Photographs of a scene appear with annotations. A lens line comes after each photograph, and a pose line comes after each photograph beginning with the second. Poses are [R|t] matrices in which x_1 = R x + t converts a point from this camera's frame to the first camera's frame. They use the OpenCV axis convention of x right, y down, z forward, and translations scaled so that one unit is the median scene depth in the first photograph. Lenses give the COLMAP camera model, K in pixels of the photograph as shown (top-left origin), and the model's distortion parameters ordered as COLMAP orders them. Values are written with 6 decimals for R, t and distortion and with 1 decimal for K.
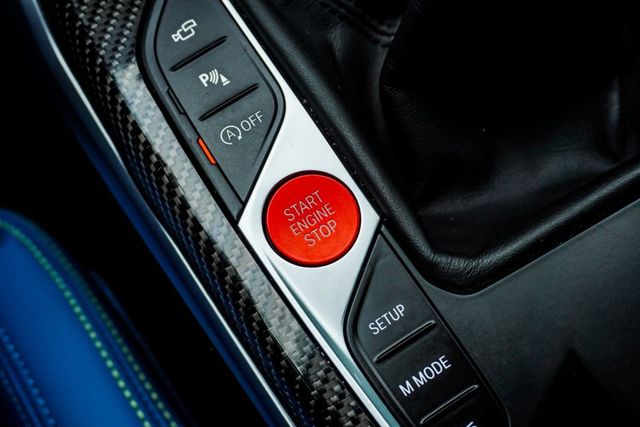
lens RADIAL K [[808.5, 0, 317.8], [0, 808.5, 214.7], [0, 0, 1]] dist [0.025035, 0.000000]
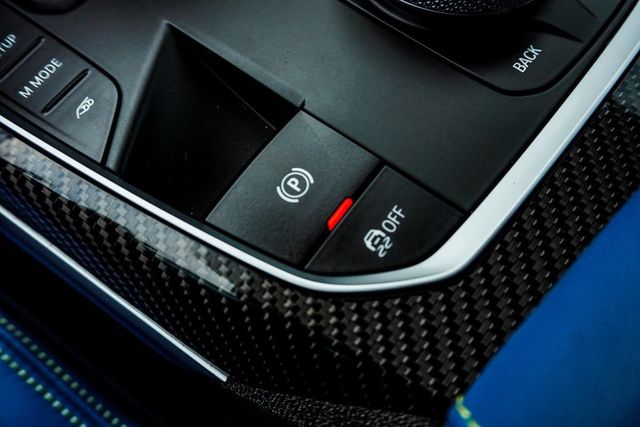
lens RADIAL K [[548.2, 0, 314.7], [0, 548.2, 218.4], [0, 0, 1]] dist [-0.006841, 0.019074]
pose [[0.940285, -0.315334, 0.128177, 0.300241], [0.327185, 0.941145, -0.084824, 0.518240], [-0.093885, 0.121697, 0.988117, 0.223032]]
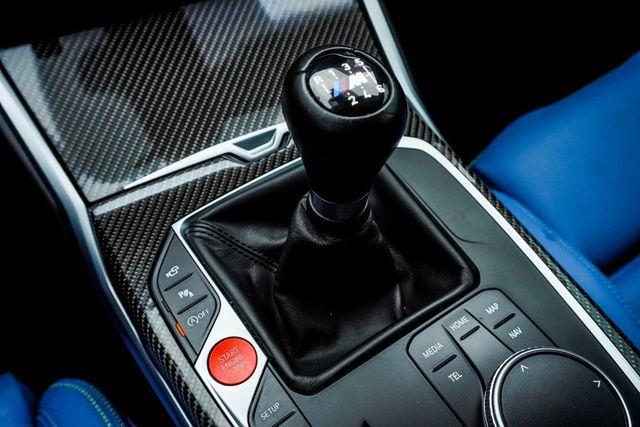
lens RADIAL K [[548.2, 0, 318.5], [0, 548.2, 215.2], [0, 0, 1]] dist [-0.006841, 0.019074]
pose [[0.998248, -0.049061, 0.033073, 0.168319], [0.057172, 0.943757, -0.325659, 0.112150], [-0.015236, 0.326980, 0.944909, -0.363117]]
